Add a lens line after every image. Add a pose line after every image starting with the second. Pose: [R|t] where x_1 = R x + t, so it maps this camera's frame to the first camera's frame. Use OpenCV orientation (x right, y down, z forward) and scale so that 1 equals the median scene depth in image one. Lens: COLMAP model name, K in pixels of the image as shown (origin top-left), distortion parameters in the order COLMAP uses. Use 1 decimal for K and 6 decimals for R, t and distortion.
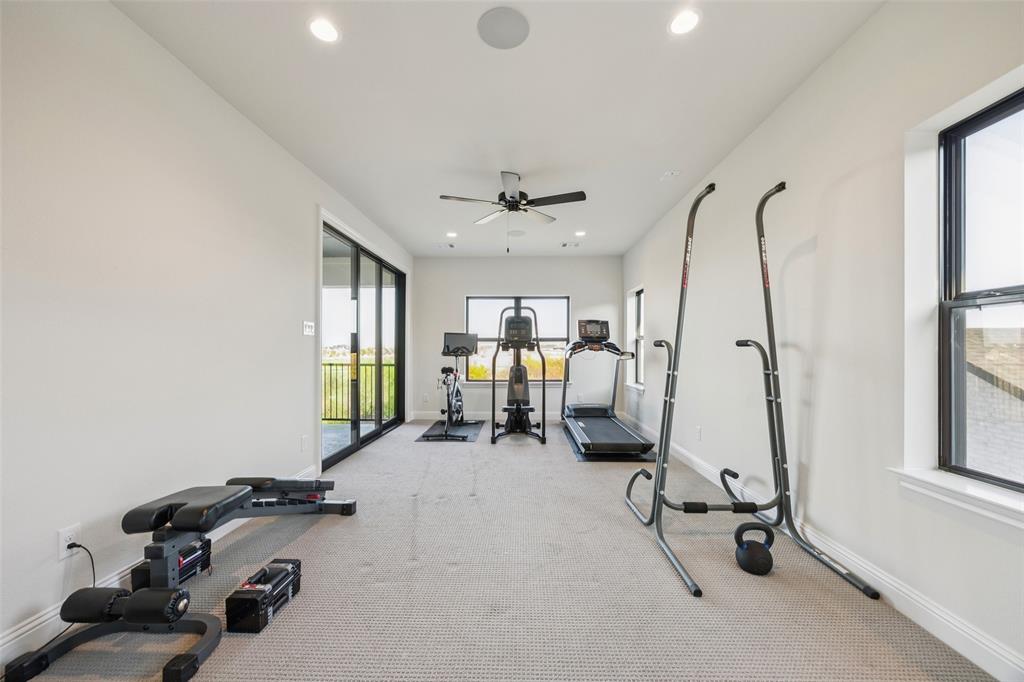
lens RADIAL K [[392.7, 0, 510.5], [0, 392.7, 350.3], [0, 0, 1]] dist [-0.003892, -0.000124]
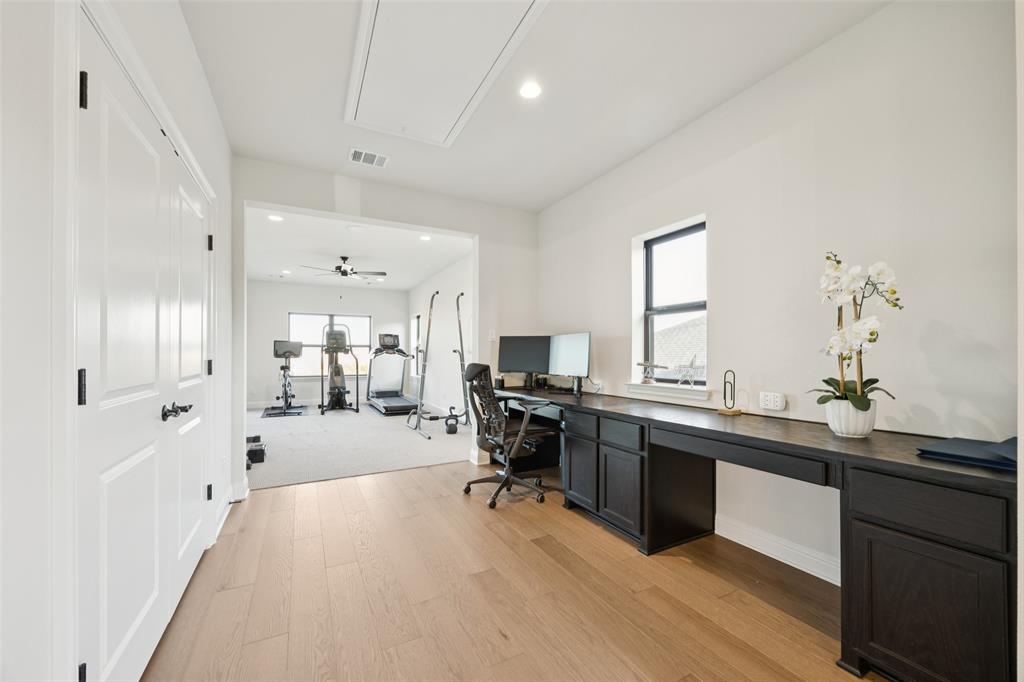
lens RADIAL K [[392.7, 0, 510.5], [0, 392.7, 350.3], [0, 0, 1]] dist [-0.003892, -0.000124]
pose [[0.867709, 0.003509, 0.497061, -0.143743], [0.000191, 0.999973, -0.007392, -0.002125], [-0.497073, 0.006509, 0.867684, -0.587818]]
